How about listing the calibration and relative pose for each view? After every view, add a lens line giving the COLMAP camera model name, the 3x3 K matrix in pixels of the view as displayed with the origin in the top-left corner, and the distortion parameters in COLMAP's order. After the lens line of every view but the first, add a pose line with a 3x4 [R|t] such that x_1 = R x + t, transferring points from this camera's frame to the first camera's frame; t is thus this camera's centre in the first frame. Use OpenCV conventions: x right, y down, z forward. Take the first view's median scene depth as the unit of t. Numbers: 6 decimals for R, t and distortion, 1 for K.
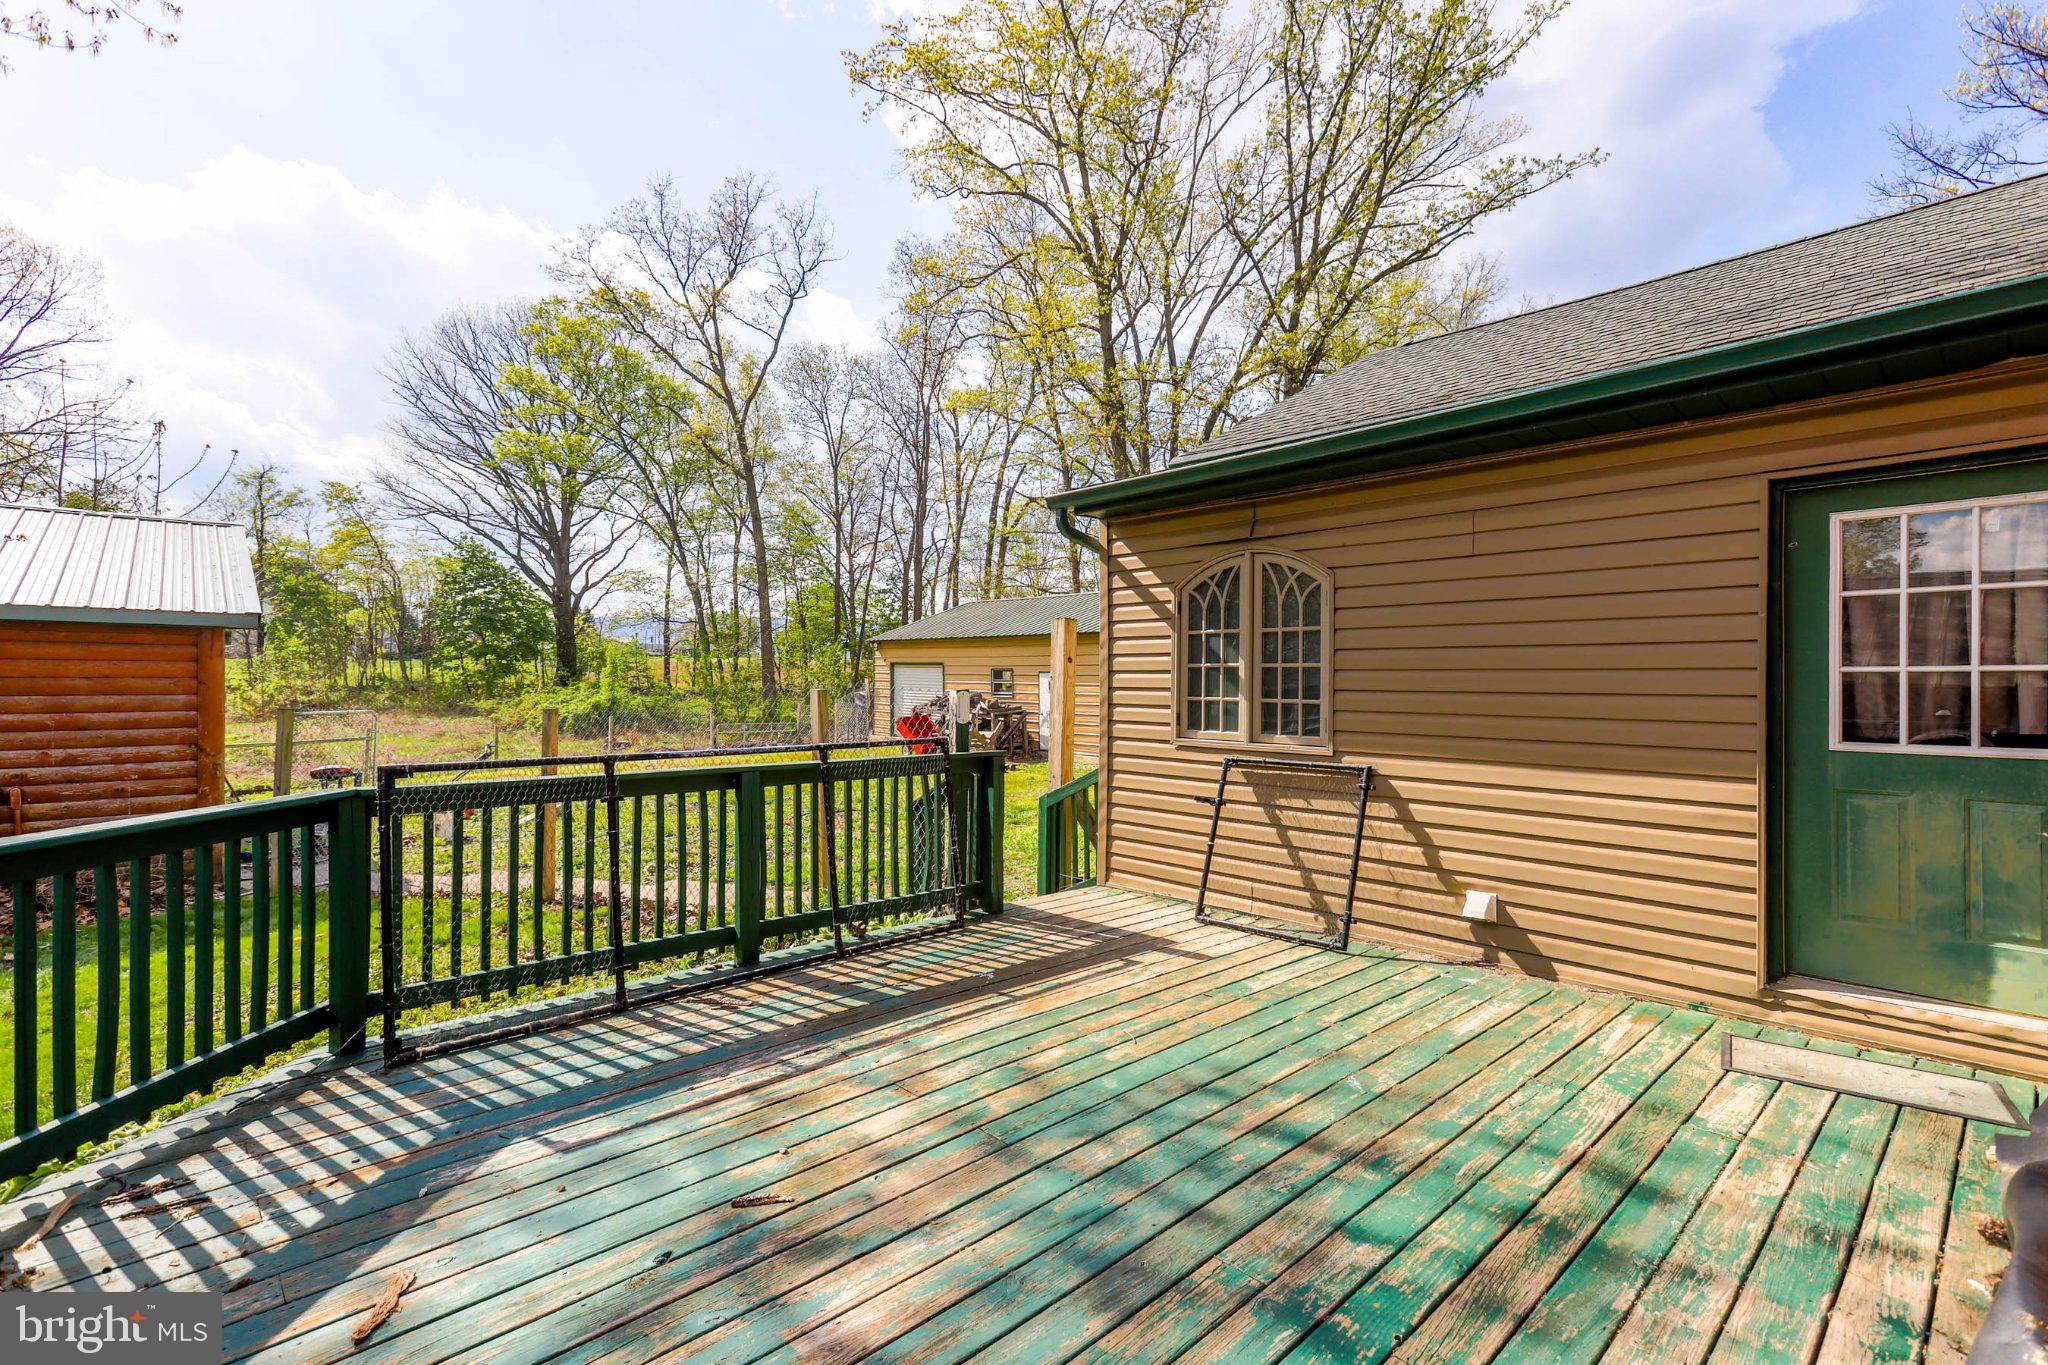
lens RADIAL K [[923.4, 0, 1025.3], [0, 923.4, 683.1], [0, 0, 1]] dist [0.013175, -0.000270]
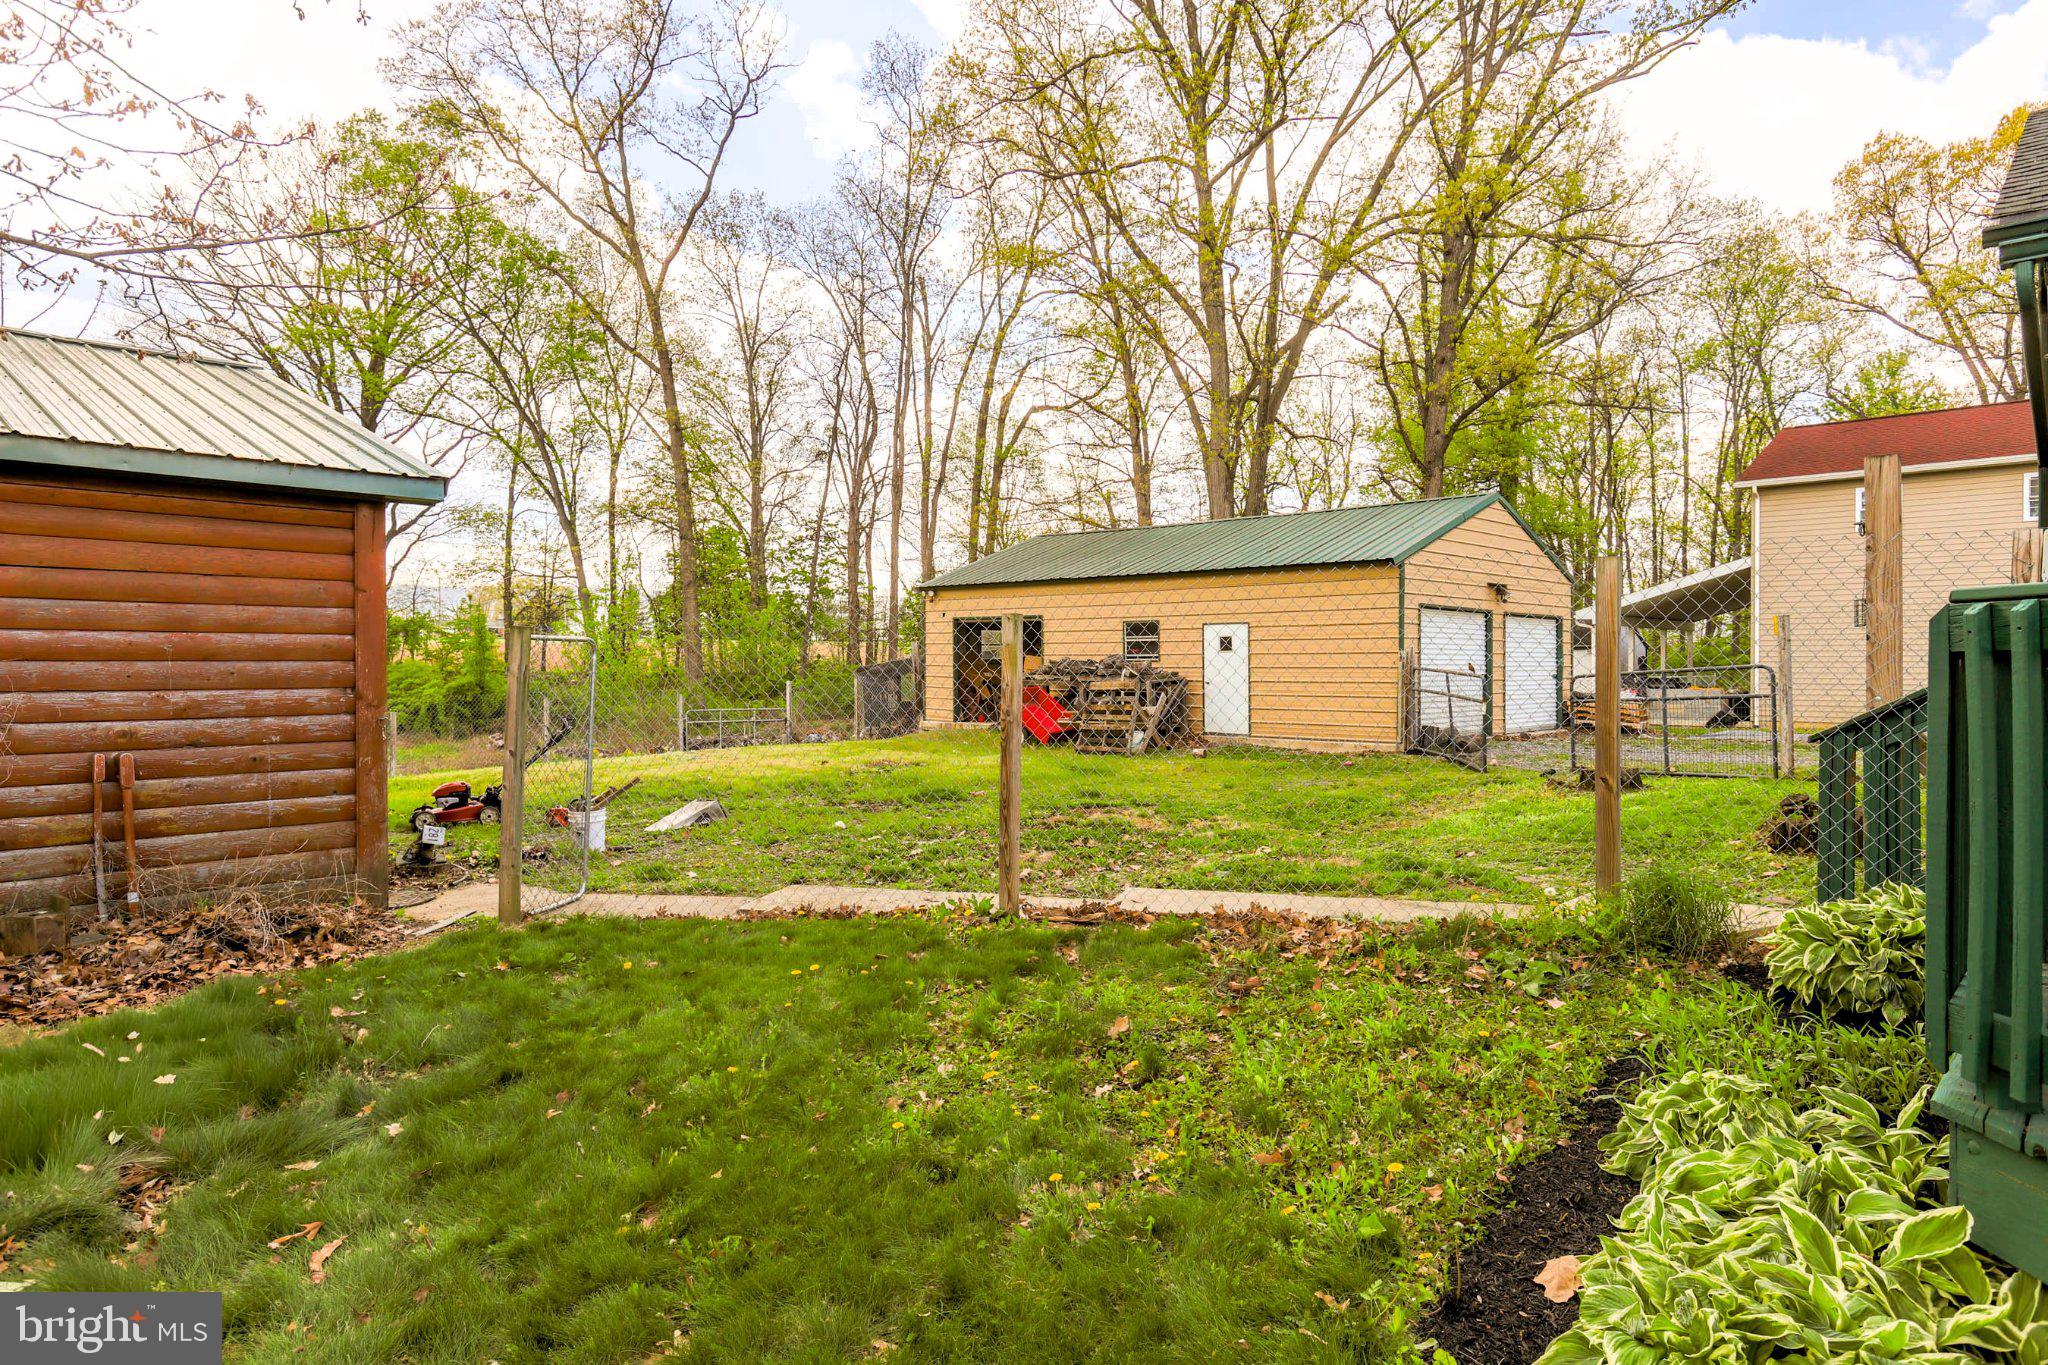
lens RADIAL K [[1200.5, 0, 1012.3], [0, 1200.5, 687.4], [0, 0, 1]] dist [0.008370, 0.001988]
pose [[0.996333, -0.011436, 0.084792, -0.091801], [0.009729, 0.999742, 0.020512, 0.009435], [-0.085005, -0.019612, 0.996188, 0.028261]]
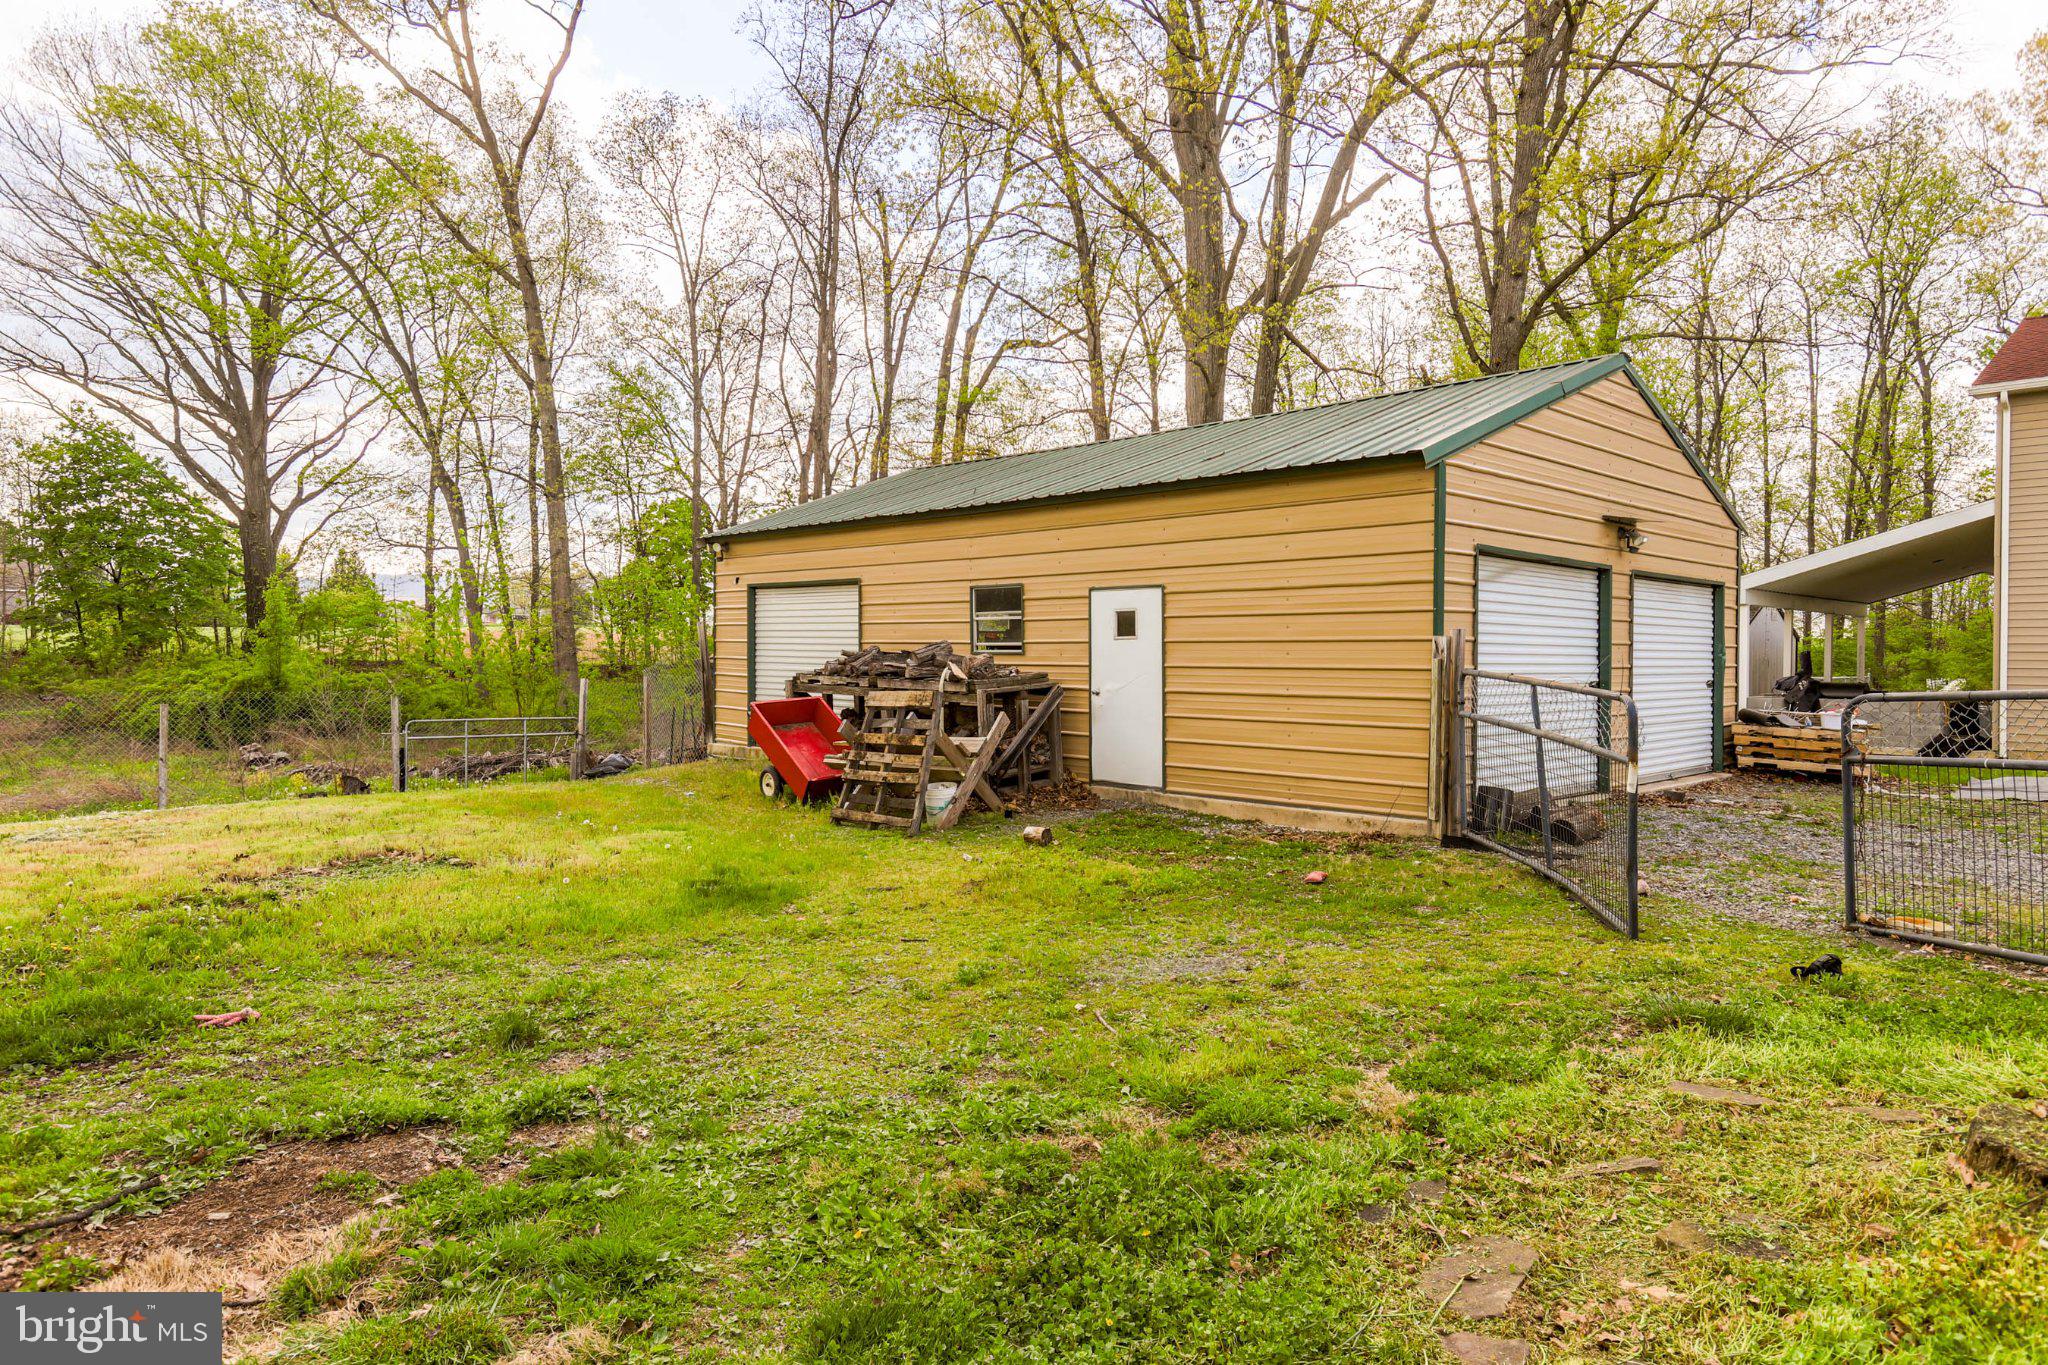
lens RADIAL K [[1223.2, 0, 1020.6], [0, 1223.2, 669.7], [0, 0, 1]] dist [0.005735, 0.006977]
pose [[0.998993, -0.004864, 0.044605, -0.022340], [0.004320, 0.999915, 0.012282, 0.009481], [-0.044661, -0.012077, 0.998929, 0.181749]]
